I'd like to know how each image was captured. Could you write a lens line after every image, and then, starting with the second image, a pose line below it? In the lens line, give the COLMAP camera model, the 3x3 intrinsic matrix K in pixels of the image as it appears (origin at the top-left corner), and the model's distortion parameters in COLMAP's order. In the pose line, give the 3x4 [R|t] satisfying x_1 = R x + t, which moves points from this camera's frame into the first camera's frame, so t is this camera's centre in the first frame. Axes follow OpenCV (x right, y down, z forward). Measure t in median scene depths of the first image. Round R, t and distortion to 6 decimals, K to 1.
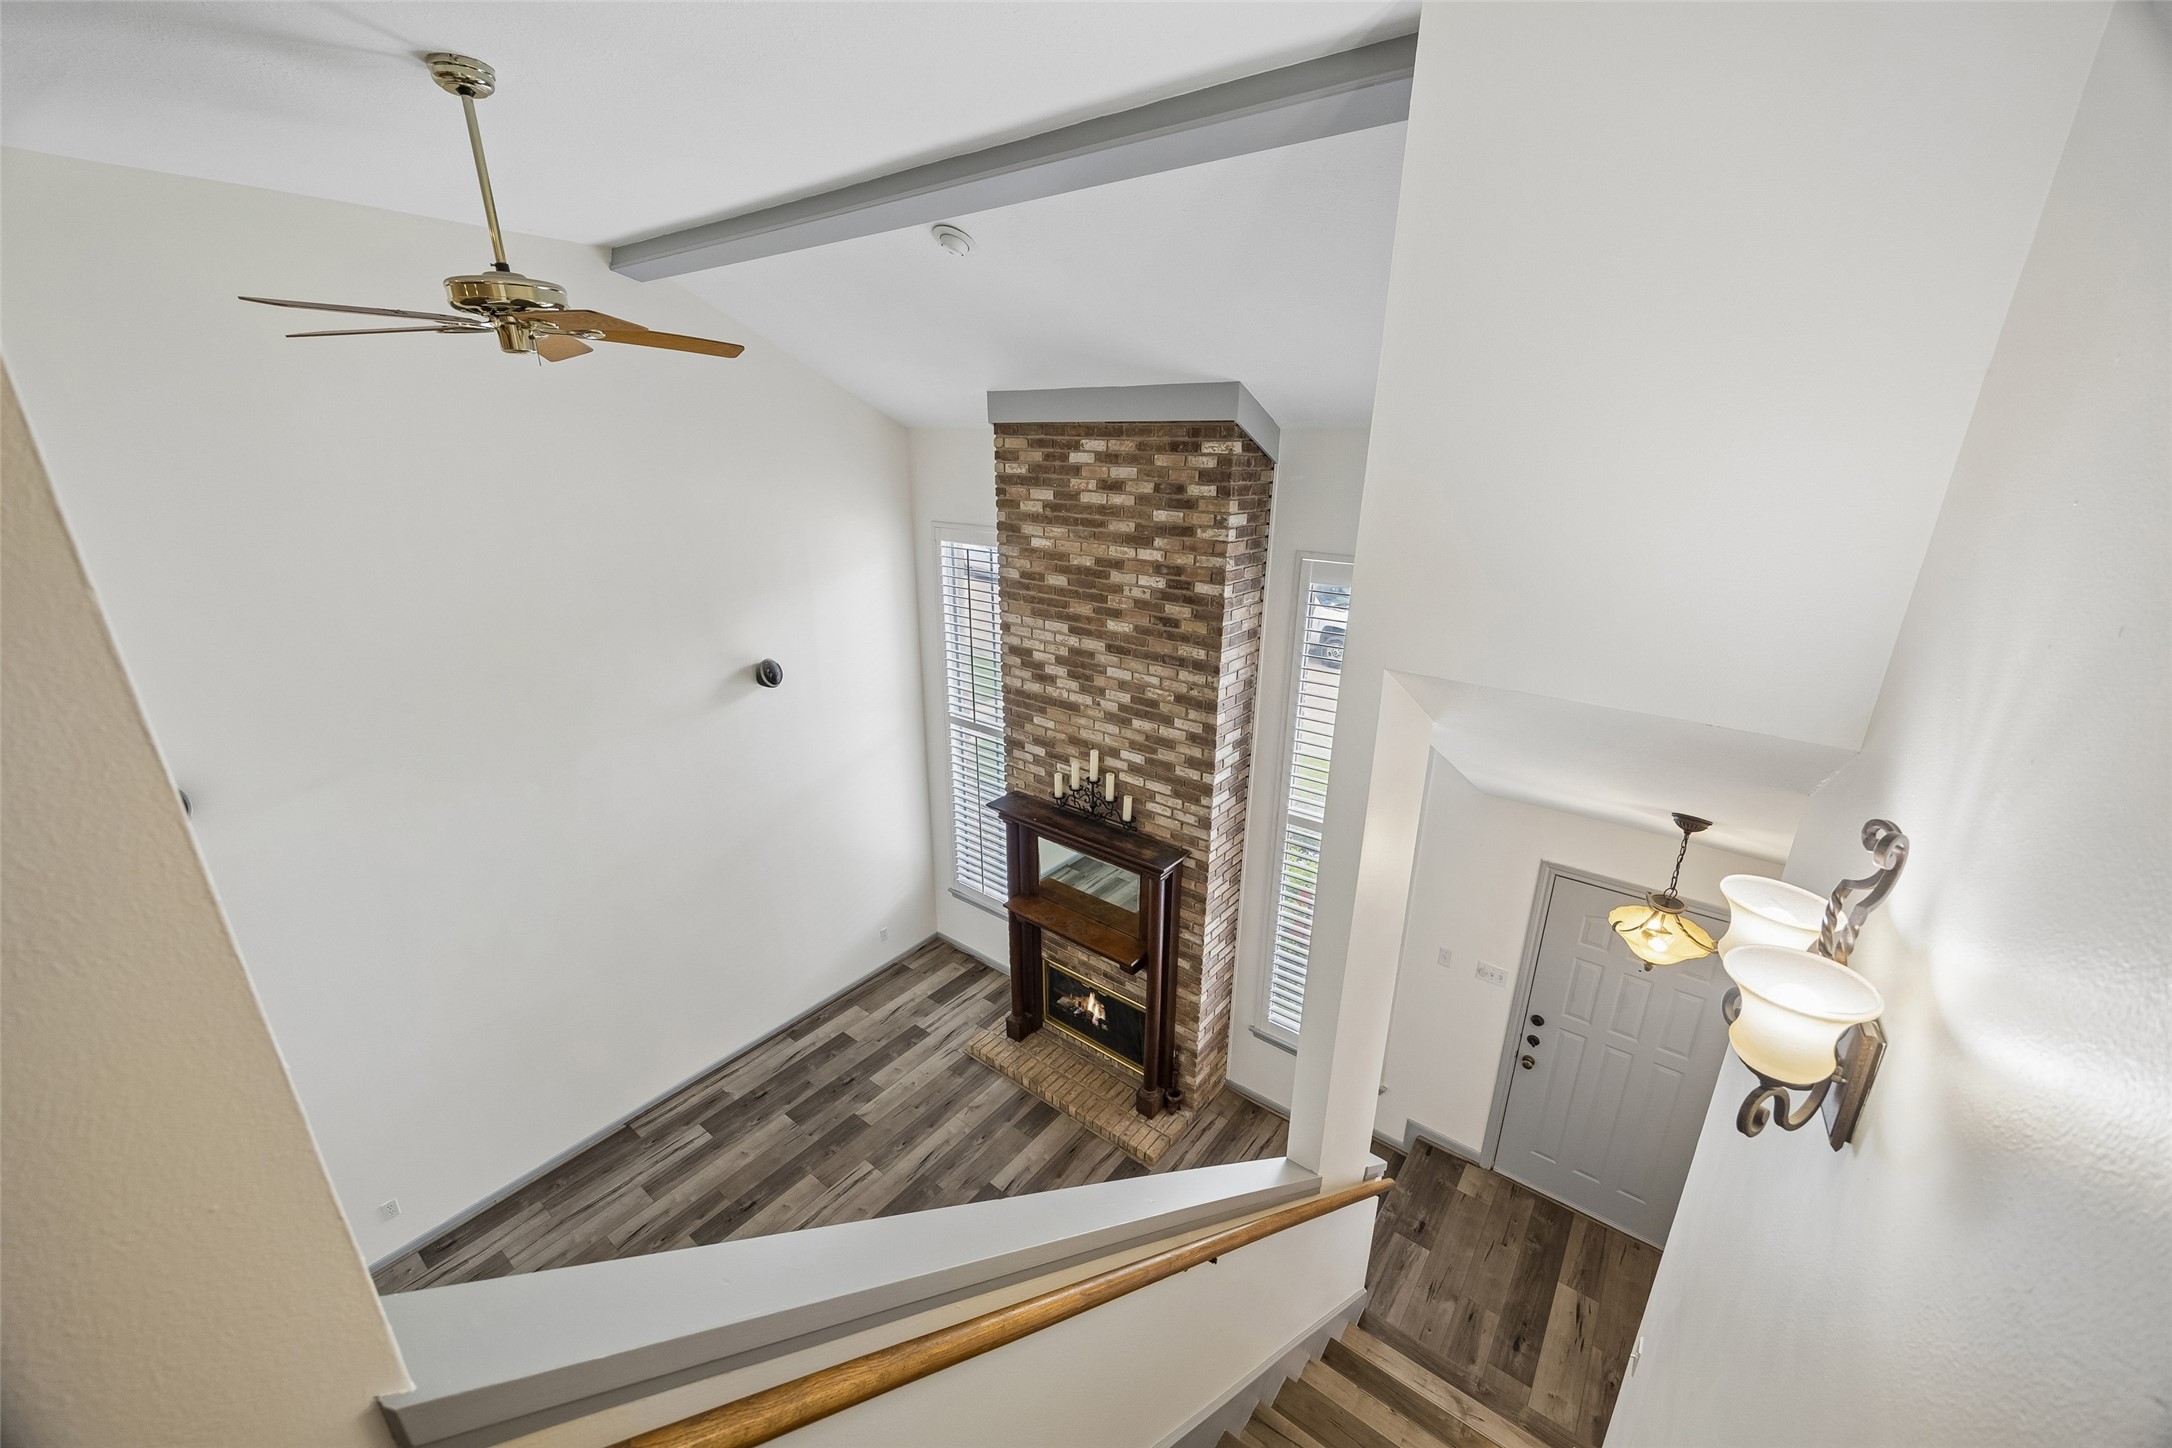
lens RADIAL K [[833.7, 0, 1085.8], [0, 833.7, 735.4], [0, 0, 1]] dist [-0.004039, 0.000755]
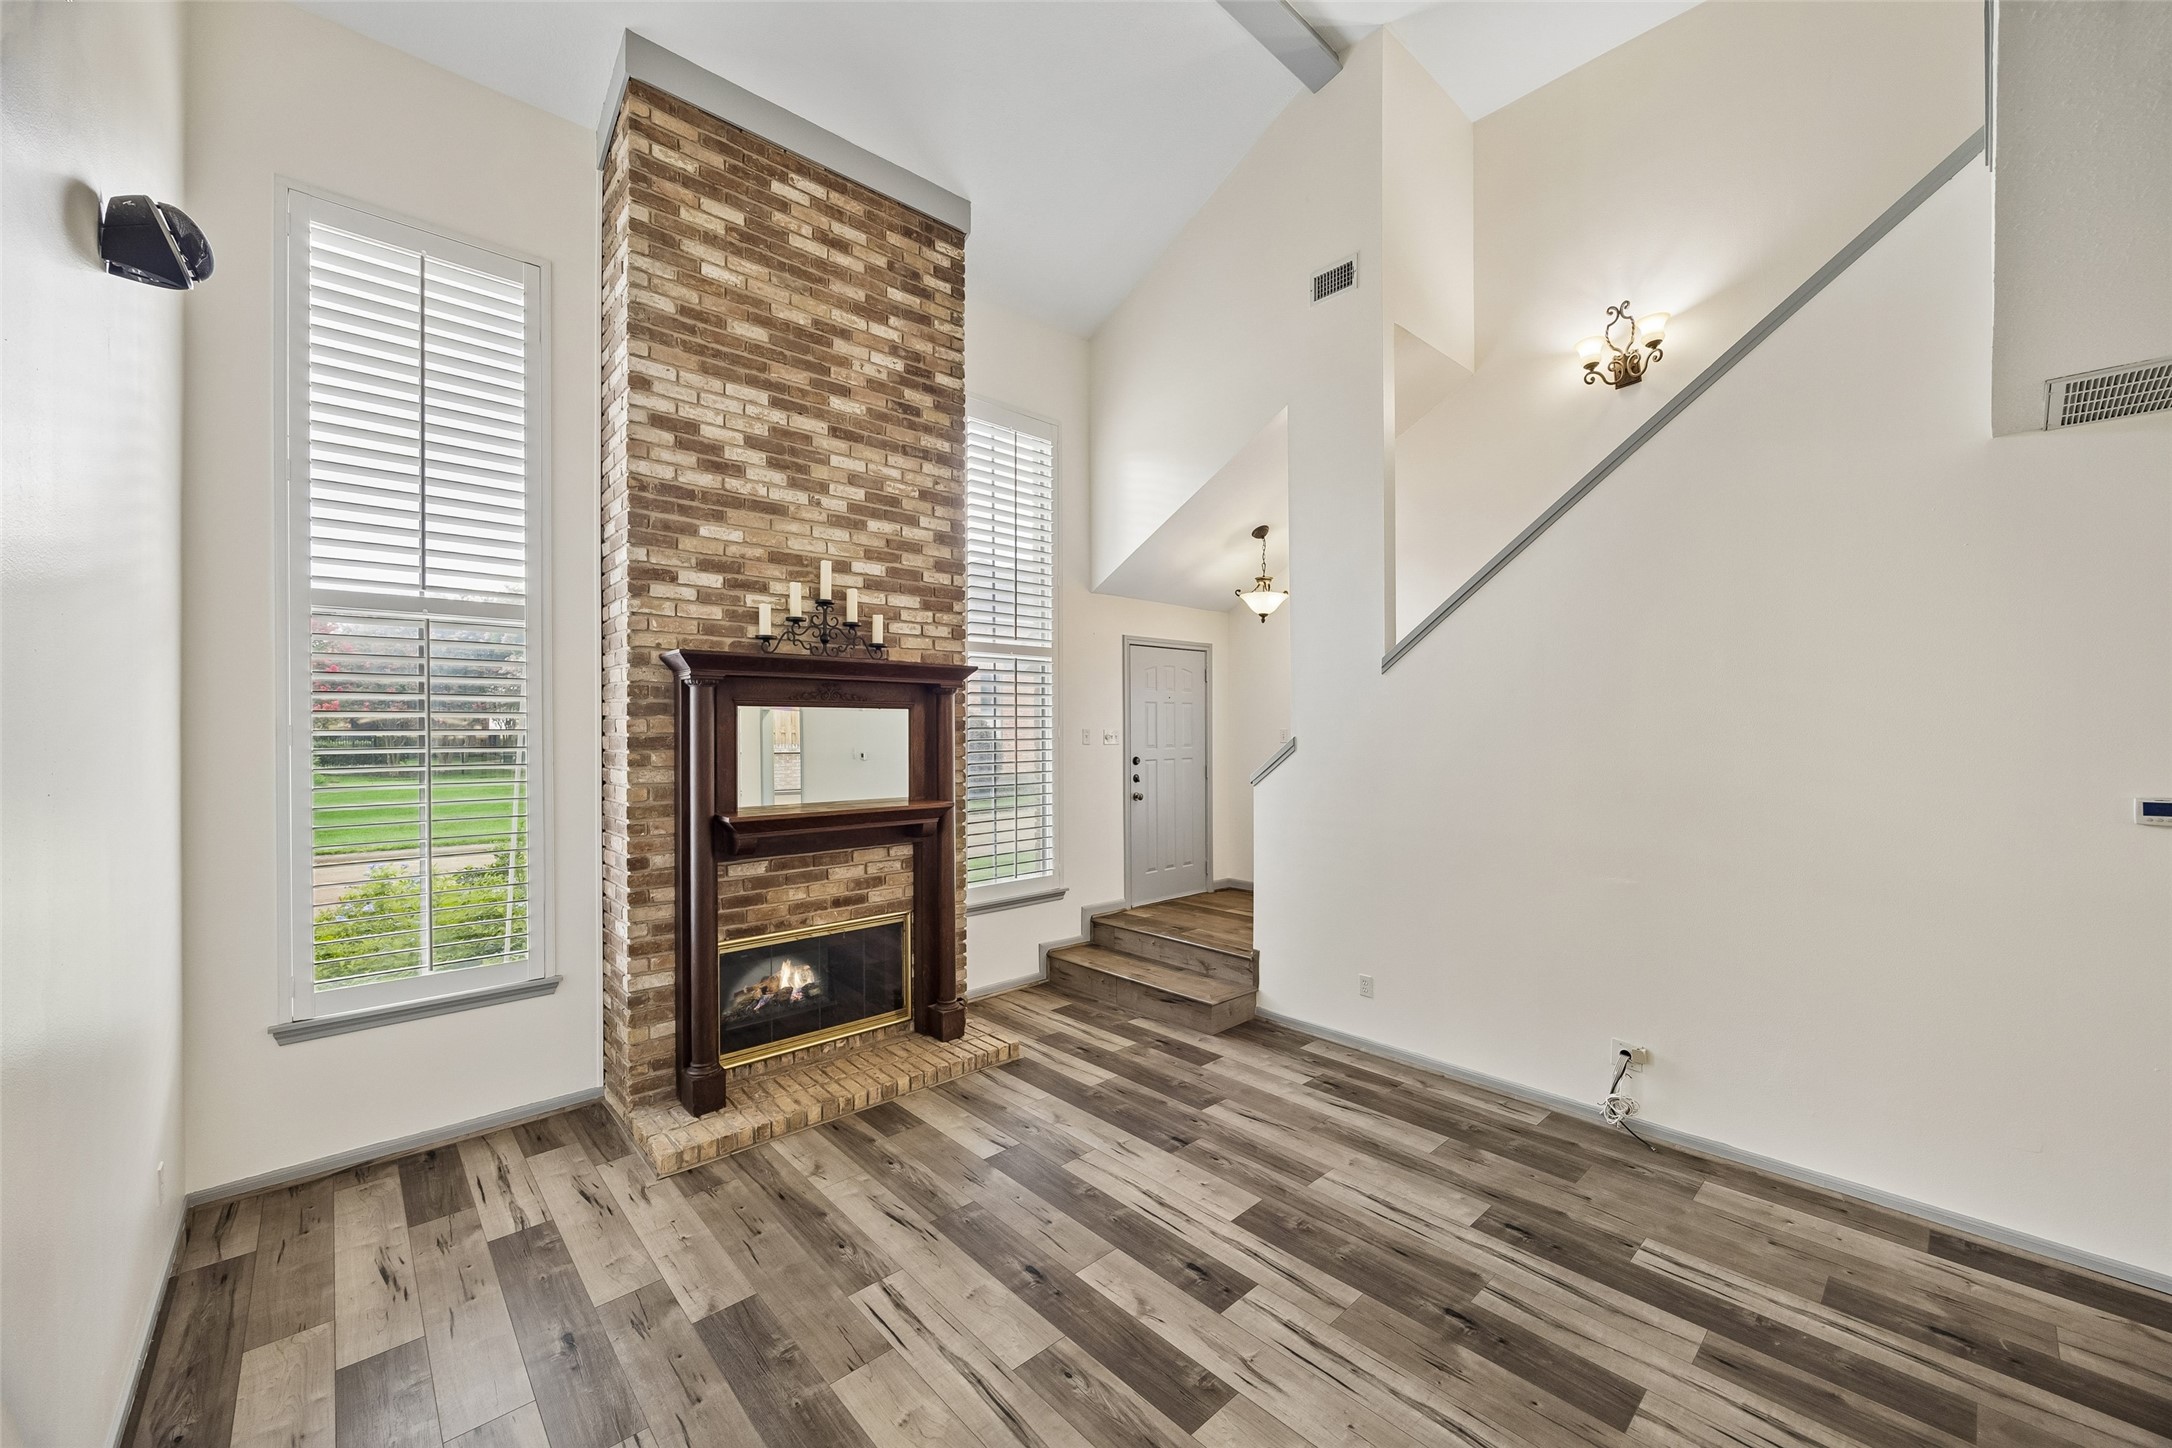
lens RADIAL K [[833.7, 0, 1101.1], [0, 833.7, 728.8], [0, 0, 1]] dist [-0.004039, 0.000755]
pose [[0.152062, -0.005010, 0.988358, -0.733641], [0.340611, 0.938996, -0.047645, 0.295102], [-0.927826, 0.343891, 0.144492, 0.726082]]
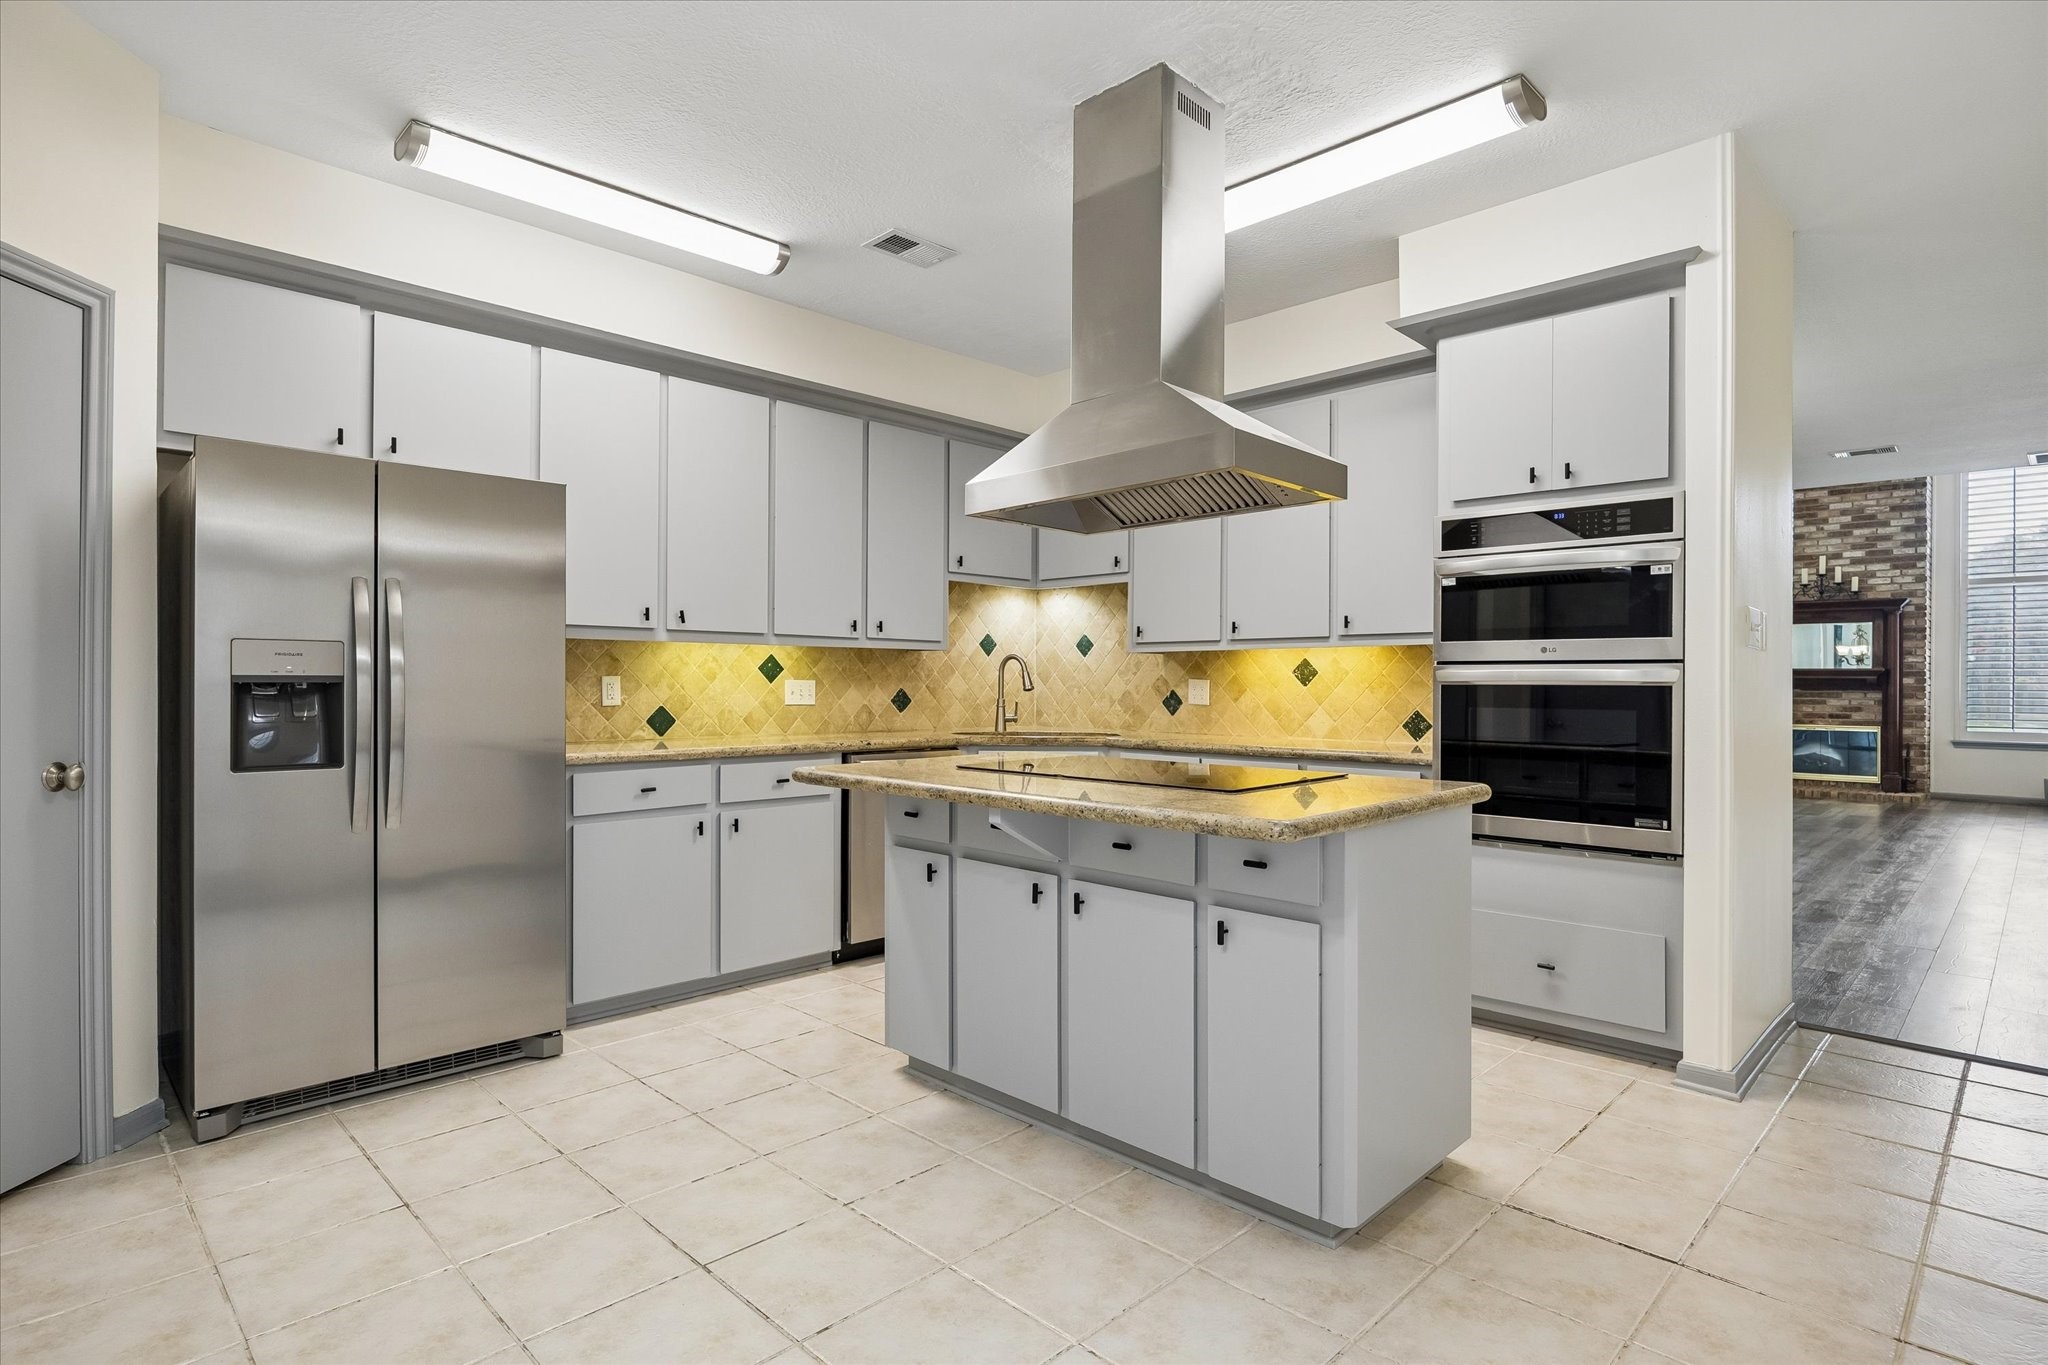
lens RADIAL K [[1037.1, 0, 1017.9], [0, 1037.1, 682.8], [0, 0, 1]] dist [-0.012160, -0.000643]
pose [[0.993174, 0.000686, -0.116643, -1.384669], [-0.040123, 0.940971, -0.336100, 1.040531], [0.109527, 0.338486, 0.934575, -1.039508]]
